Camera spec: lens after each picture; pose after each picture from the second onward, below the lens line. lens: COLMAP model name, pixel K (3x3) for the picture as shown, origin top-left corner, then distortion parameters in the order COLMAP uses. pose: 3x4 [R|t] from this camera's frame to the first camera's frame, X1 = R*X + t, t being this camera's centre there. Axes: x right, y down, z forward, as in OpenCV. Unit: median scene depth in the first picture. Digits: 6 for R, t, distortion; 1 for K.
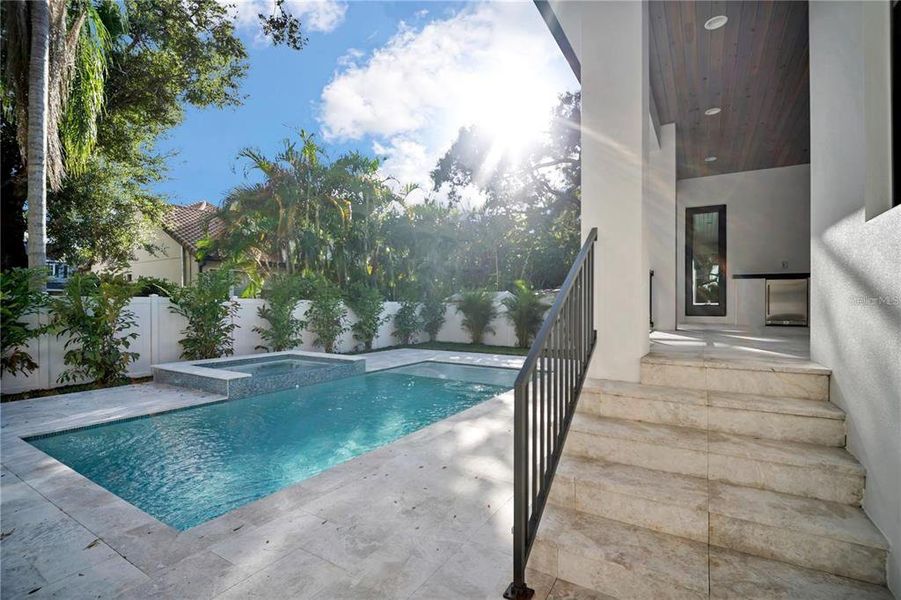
lens RADIAL K [[419.4, 0, 446.9], [0, 419.4, 309.3], [0, 0, 1]] dist [0.001155, -0.000004]
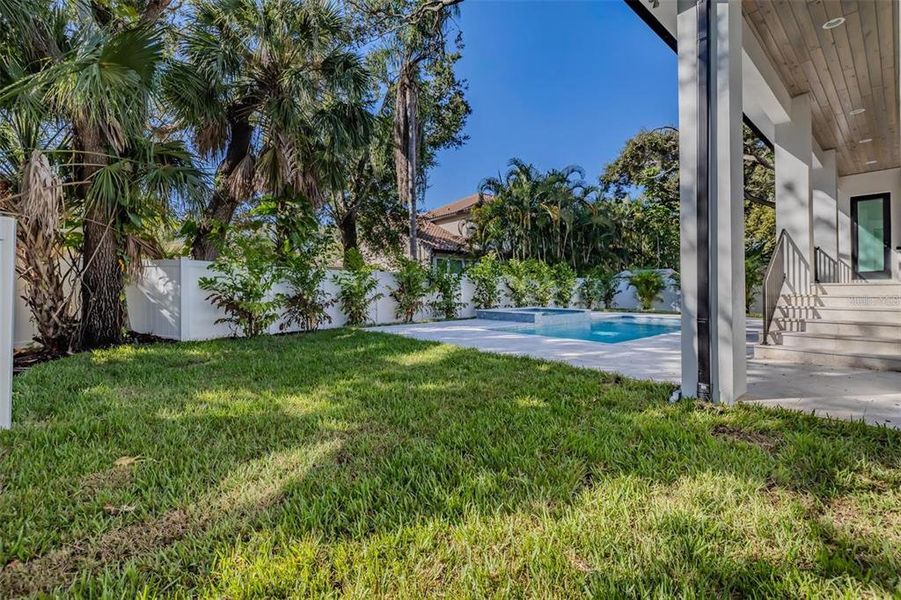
lens RADIAL K [[384.0, 0, 444.7], [0, 384.0, 298.6], [0, 0, 1]] dist [0.001321, 0.000055]
pose [[0.947854, -0.000777, -0.318703, -0.146801], [0.004712, 0.999922, 0.011576, 0.032063], [0.318669, -0.012474, 0.947784, -0.318436]]
